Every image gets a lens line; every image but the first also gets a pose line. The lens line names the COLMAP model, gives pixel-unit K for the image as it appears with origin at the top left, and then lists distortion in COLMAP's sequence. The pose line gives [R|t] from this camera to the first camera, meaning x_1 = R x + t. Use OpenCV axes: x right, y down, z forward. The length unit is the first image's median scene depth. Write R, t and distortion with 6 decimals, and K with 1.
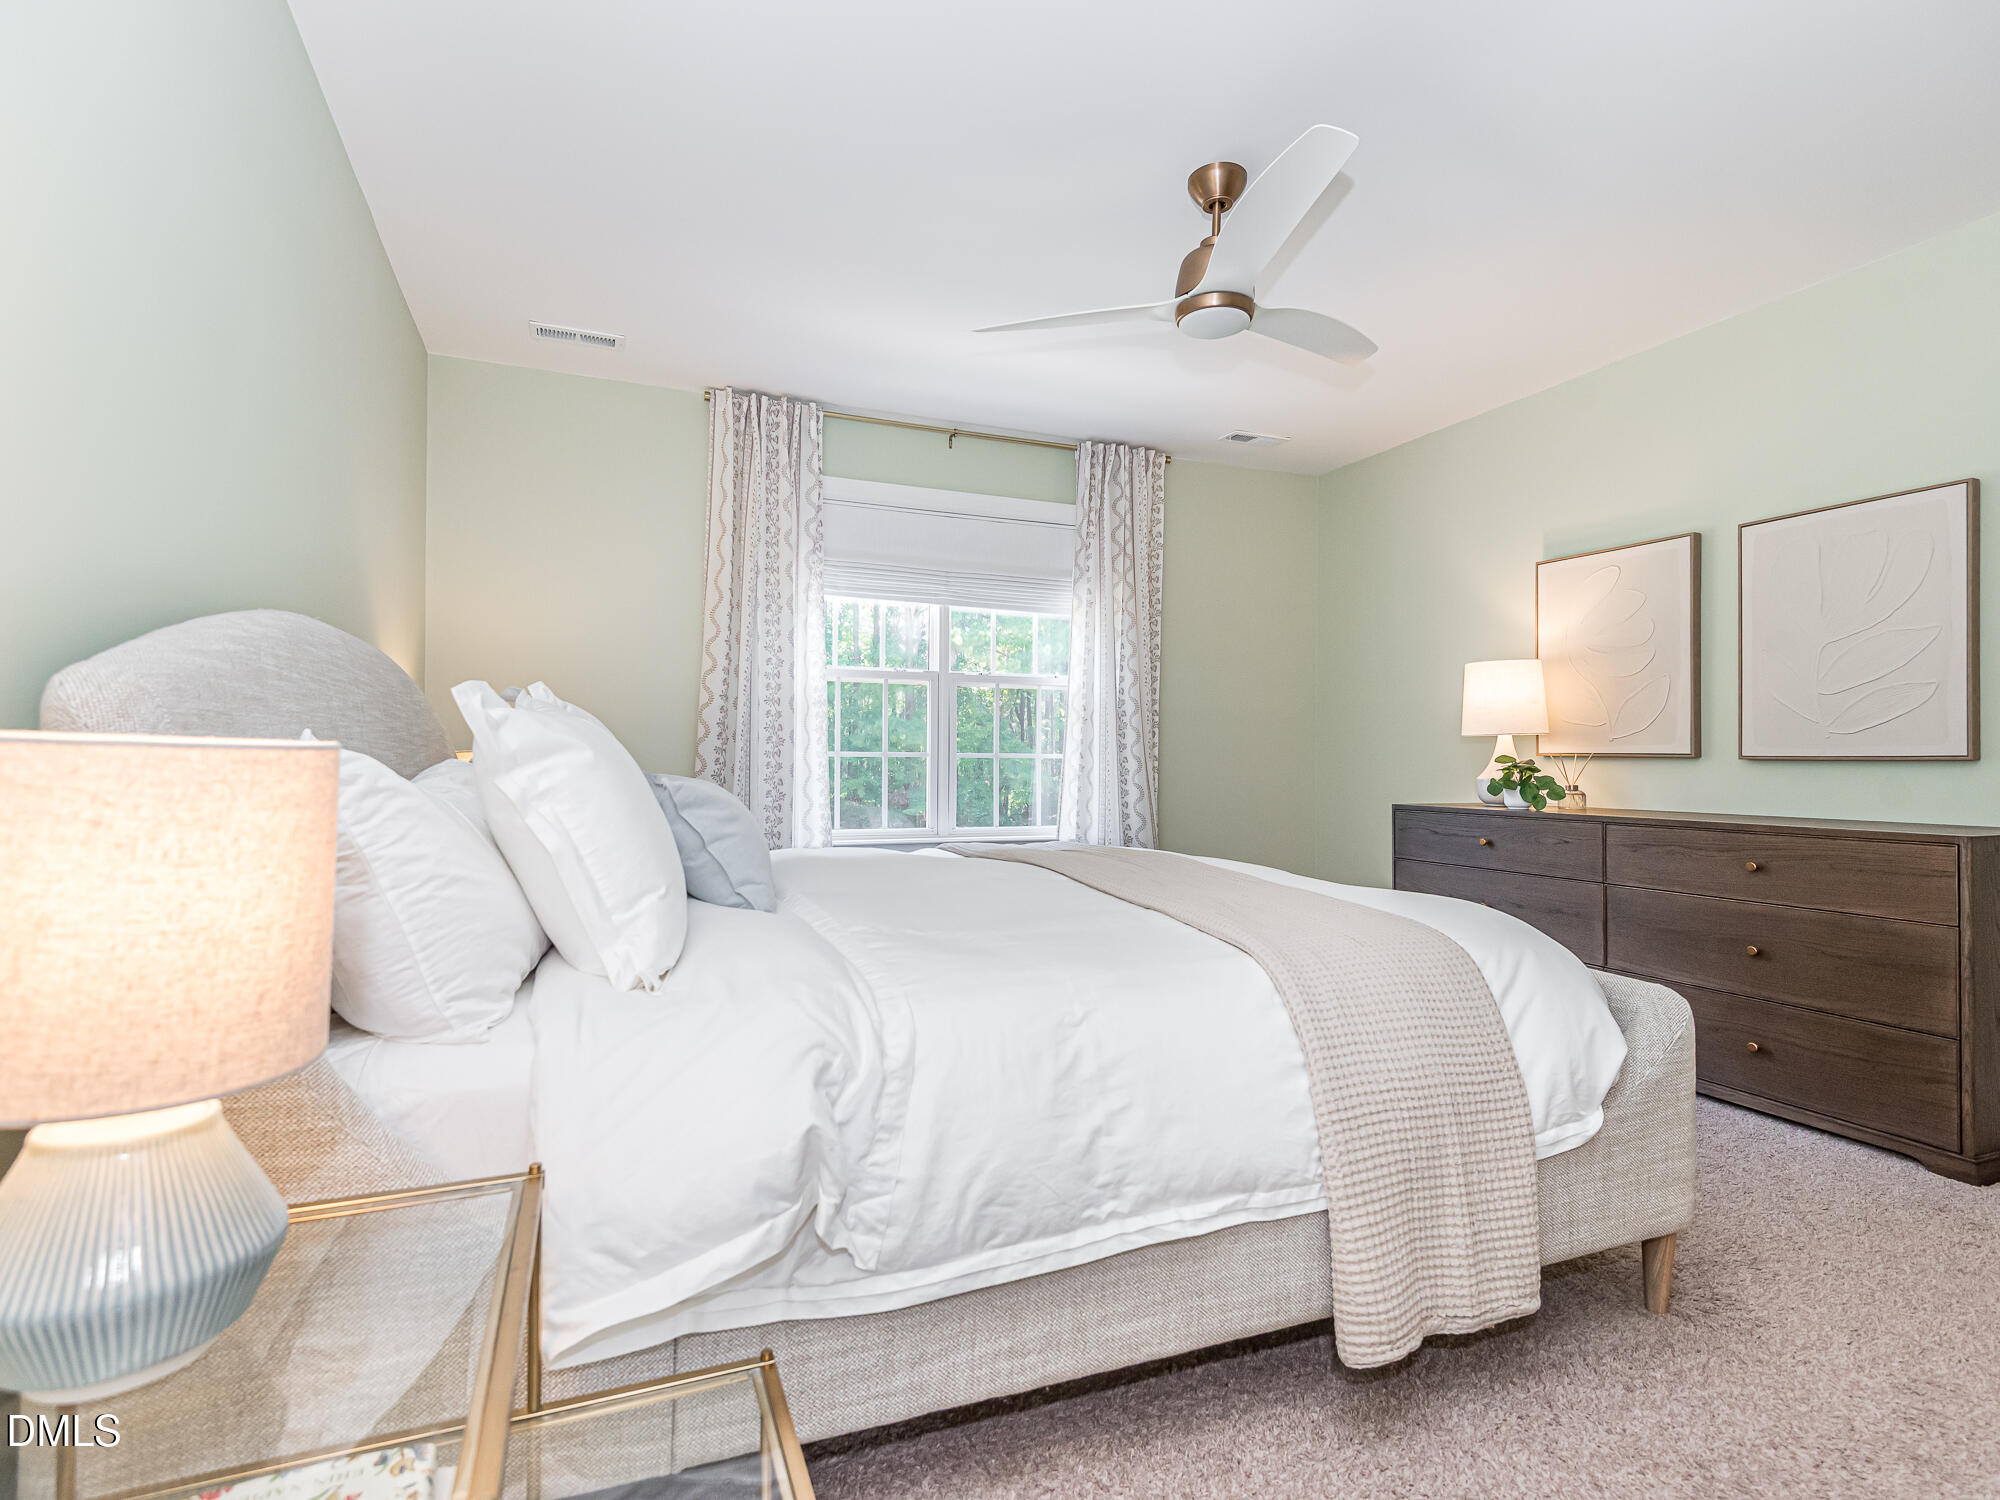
lens RADIAL K [[1037.5, 0, 1006.6], [0, 1037.5, 749.6], [0, 0, 1]] dist [0.026785, -0.017376]
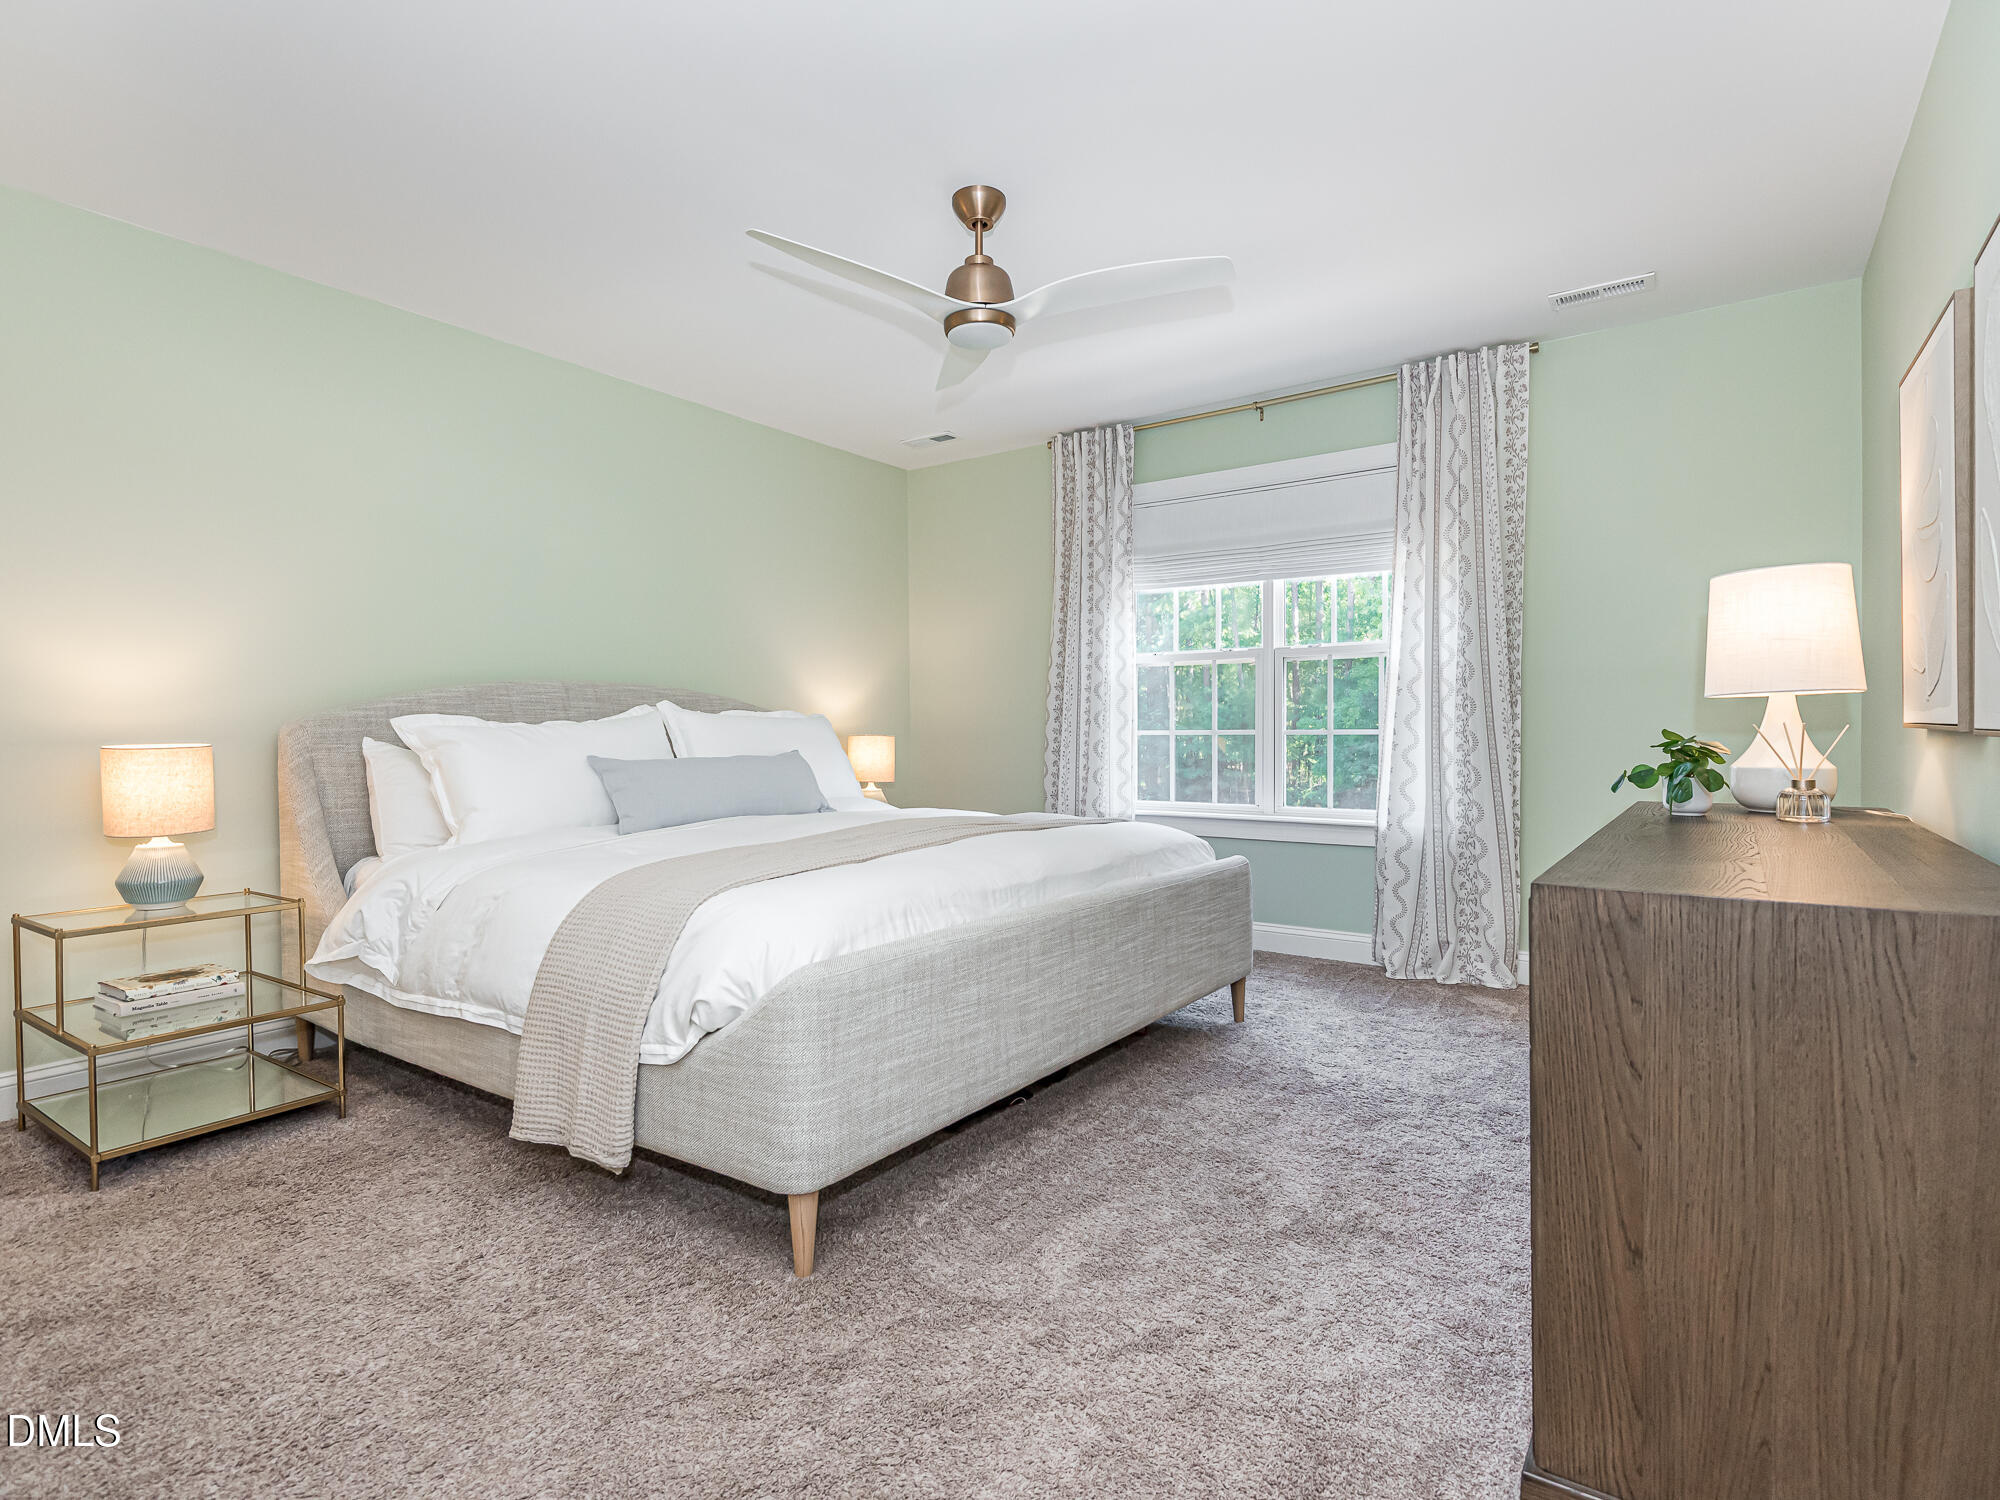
lens RADIAL K [[1037.5, 0, 995.1], [0, 1037.5, 744.2], [0, 0, 1]] dist [0.026785, -0.017376]
pose [[0.532495, -0.001314, -0.846432, 0.701775], [0.021374, 0.999701, 0.011895, 0.000107], [0.846163, -0.024426, 0.532364, 0.272030]]
